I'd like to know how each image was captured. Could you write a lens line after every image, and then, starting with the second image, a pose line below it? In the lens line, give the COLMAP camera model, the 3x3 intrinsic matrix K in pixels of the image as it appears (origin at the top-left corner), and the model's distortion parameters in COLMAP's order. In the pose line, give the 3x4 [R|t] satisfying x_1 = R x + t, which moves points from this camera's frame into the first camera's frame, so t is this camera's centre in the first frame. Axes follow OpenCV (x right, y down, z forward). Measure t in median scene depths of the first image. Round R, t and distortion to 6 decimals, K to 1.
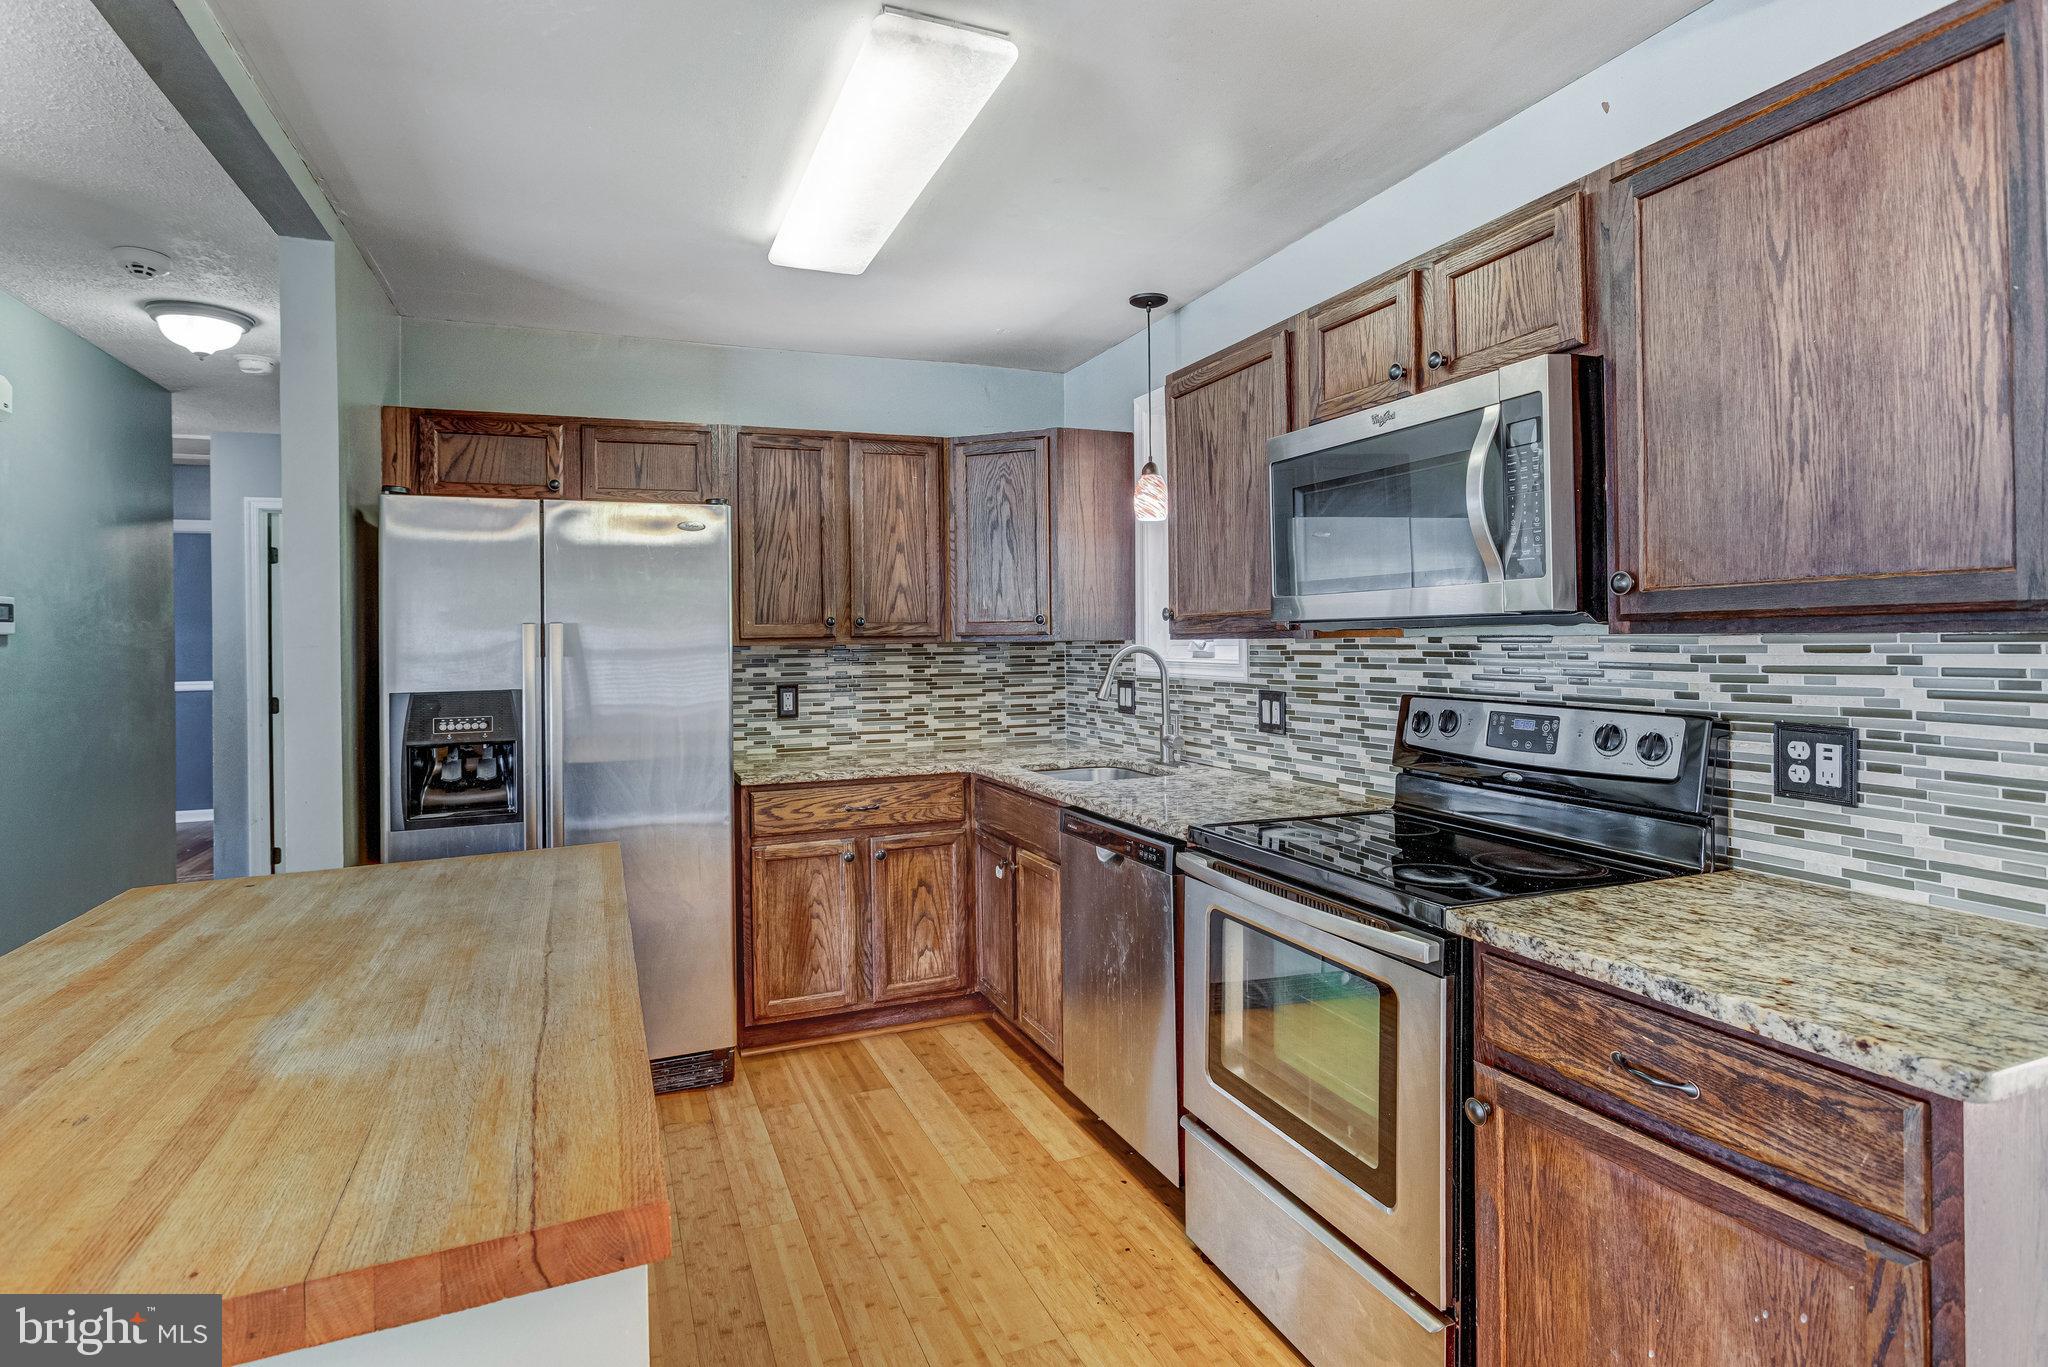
lens RADIAL K [[1106.3, 0, 1024.0], [0, 1106.3, 683.5], [0, 0, 1]] dist [-0.016457, 0.000484]
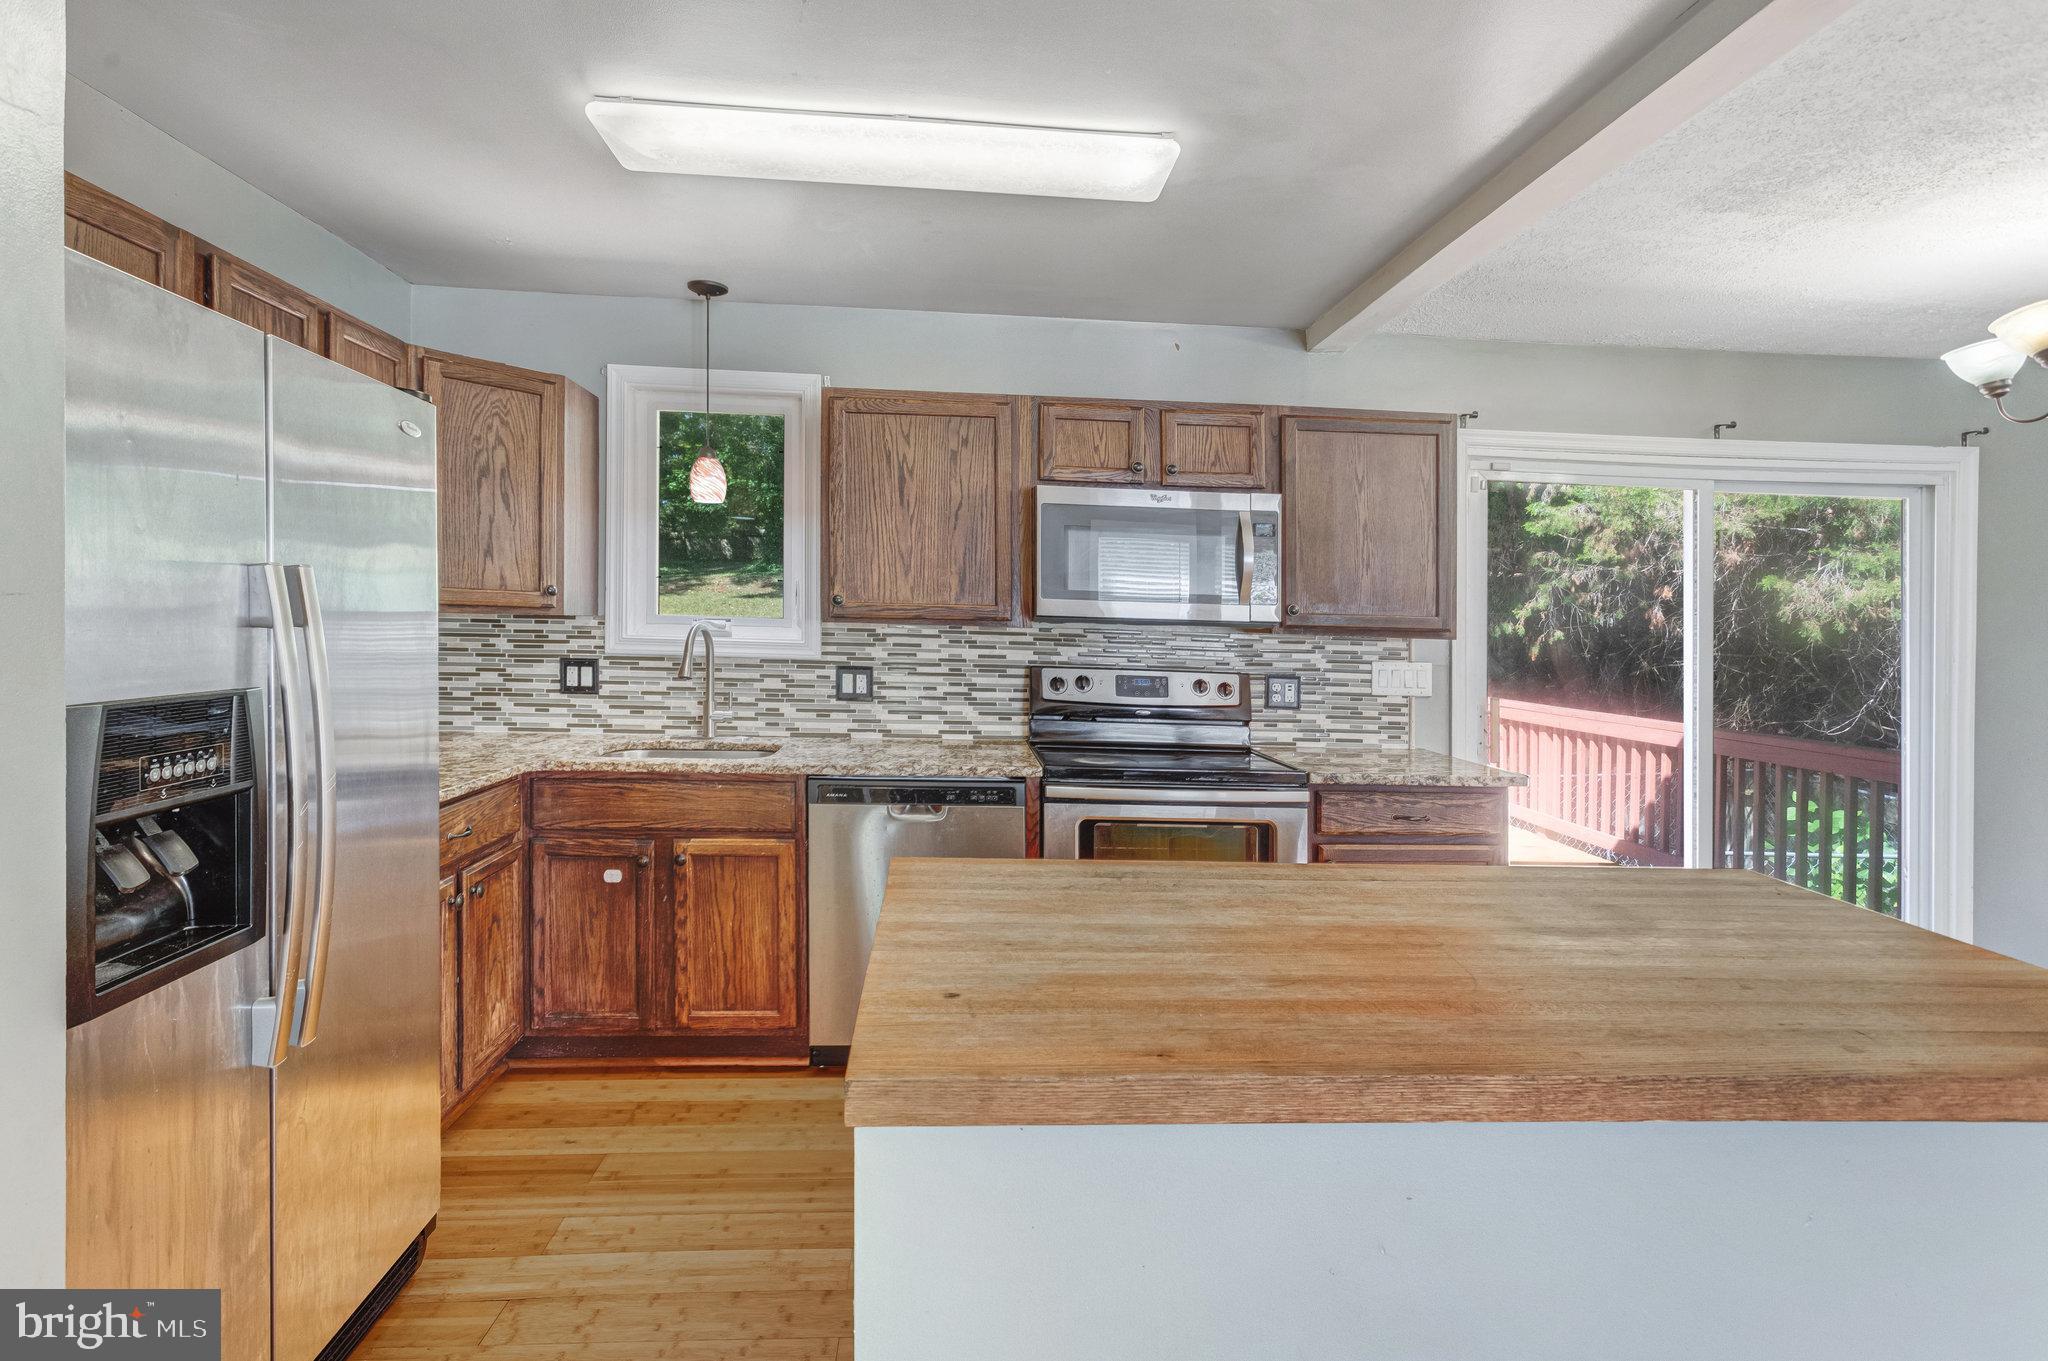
lens RADIAL K [[1022.6, 0, 1026.0], [0, 1022.6, 645.0], [0, 0, 1]] dist [0.001304, 0.000346]
pose [[0.295472, 0.001939, 0.955350, -0.967271], [0.006333, 0.999972, -0.003988, -0.013274], [-0.955331, 0.007228, 0.295451, 0.599209]]
